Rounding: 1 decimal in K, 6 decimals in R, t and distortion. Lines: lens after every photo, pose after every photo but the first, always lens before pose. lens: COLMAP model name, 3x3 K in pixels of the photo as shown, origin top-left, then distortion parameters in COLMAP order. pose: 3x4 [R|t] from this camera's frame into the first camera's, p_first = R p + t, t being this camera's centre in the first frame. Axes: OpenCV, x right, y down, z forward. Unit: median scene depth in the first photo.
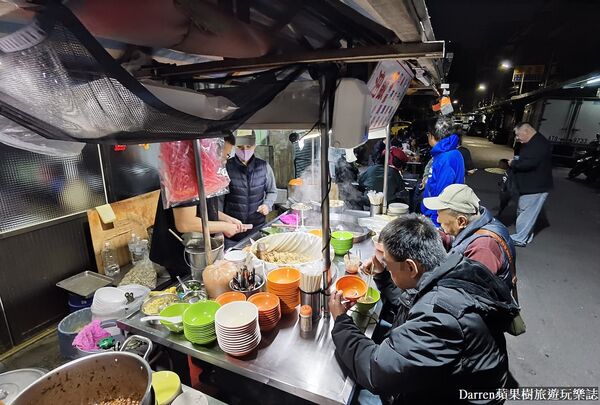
lens RADIAL K [[311.9, 0, 300.5], [0, 311.9, 202.6], [0, 0, 1]] dist [-0.023445, 0.007145]
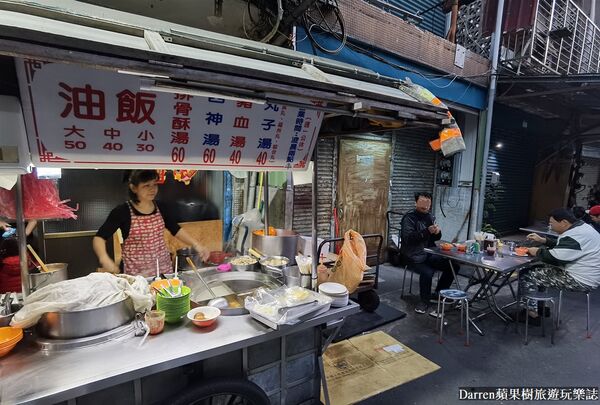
lens RADIAL K [[311.9, 0, 297.6], [0, 311.9, 202.5], [0, 0, 1]] dist [-0.023445, 0.007145]
pose [[0.831493, 0.088118, -0.548503, 0.983720], [-0.173909, 0.979001, -0.106357, -0.123064], [0.527613, 0.183825, 0.829357, 0.579391]]
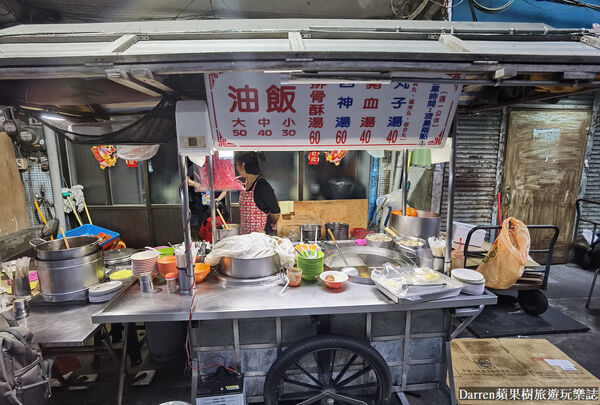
lens RADIAL K [[311.9, 0, 301.5], [0, 311.9, 203.5], [0, 0, 1]] dist [-0.023445, 0.007145]
pose [[0.479136, 0.159010, -0.863217, 1.094495], [-0.227621, 0.972319, 0.052765, -0.122748], [0.847713, 0.171205, 0.502067, 0.595034]]
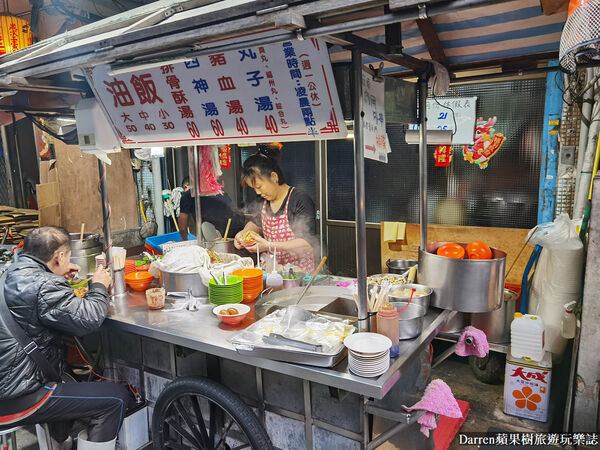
lens RADIAL K [[483.6, 0, 296.4], [0, 483.6, 220.3], [0, 0, 1]] dist [0.008977, -0.002981]
pose [[-0.149914, 0.154927, -0.976485, 1.447007], [-0.229994, 0.955088, 0.186842, -0.350942], [0.961576, 0.252596, -0.107548, 1.521867]]
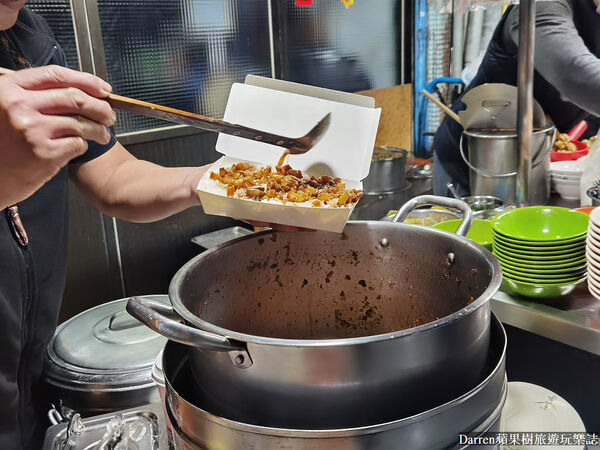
lens RADIAL K [[623.3, 0, 299.3], [0, 623.3, 223.3], [0, 0, 1]] dist [-0.003205, 0.000000]
pose [[0.891248, 0.084936, -0.445493, -0.177459], [-0.062690, 0.995949, 0.064466, 0.241109], [0.449163, -0.029527, 0.892962, 0.102174]]
